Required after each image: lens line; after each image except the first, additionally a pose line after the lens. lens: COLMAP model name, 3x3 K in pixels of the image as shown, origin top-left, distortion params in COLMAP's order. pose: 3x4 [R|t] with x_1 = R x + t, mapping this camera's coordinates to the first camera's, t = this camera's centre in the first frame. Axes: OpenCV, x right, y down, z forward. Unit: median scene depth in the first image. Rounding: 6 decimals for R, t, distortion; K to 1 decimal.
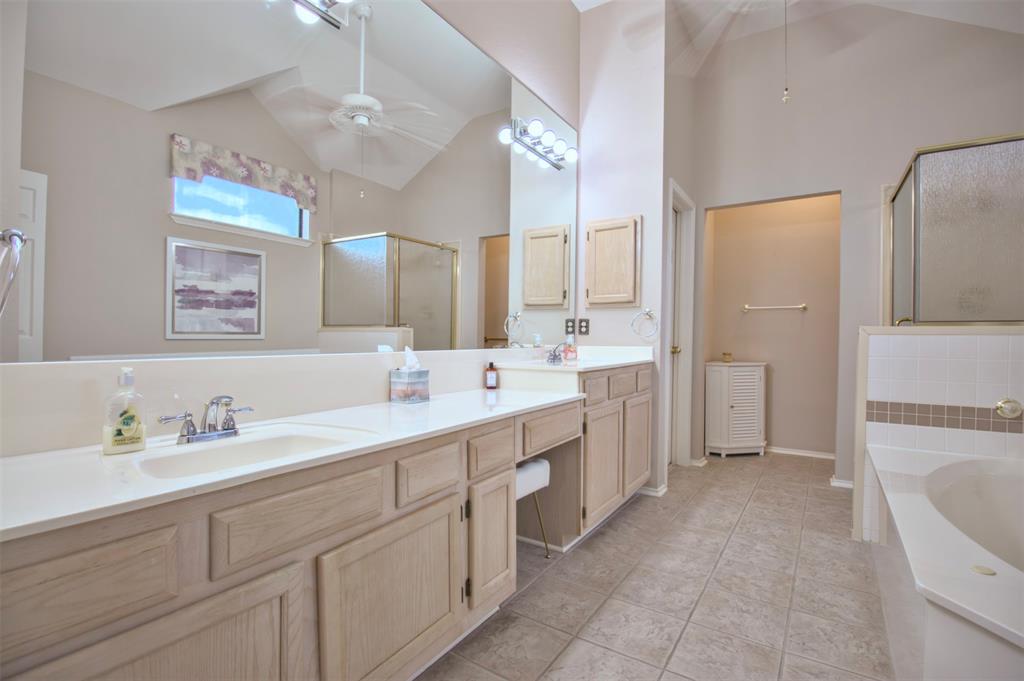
lens RADIAL K [[480.0, 0, 517.1], [0, 480.0, 340.2], [0, 0, 1]] dist [0.001126, -0.015134]
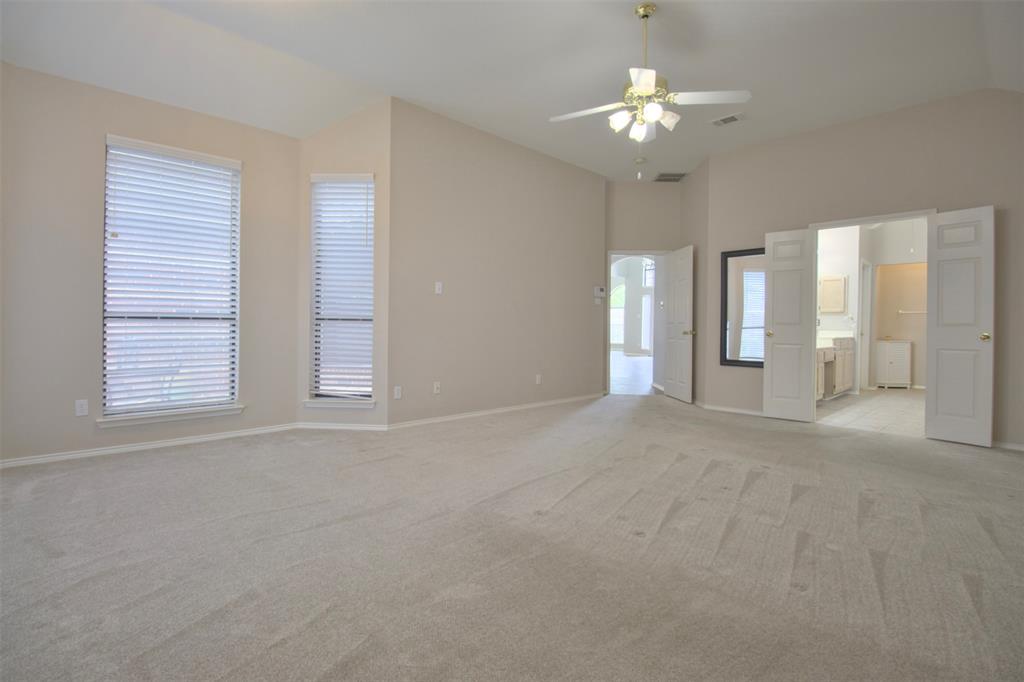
lens RADIAL K [[480.0, 0, 517.1], [0, 480.0, 340.7], [0, 0, 1]] dist [0.001126, -0.015134]
pose [[0.971504, -0.000348, -0.237023, -0.748732], [0.002544, 0.999957, 0.008958, 0.034375], [0.237010, -0.009306, 0.971463, -1.638873]]
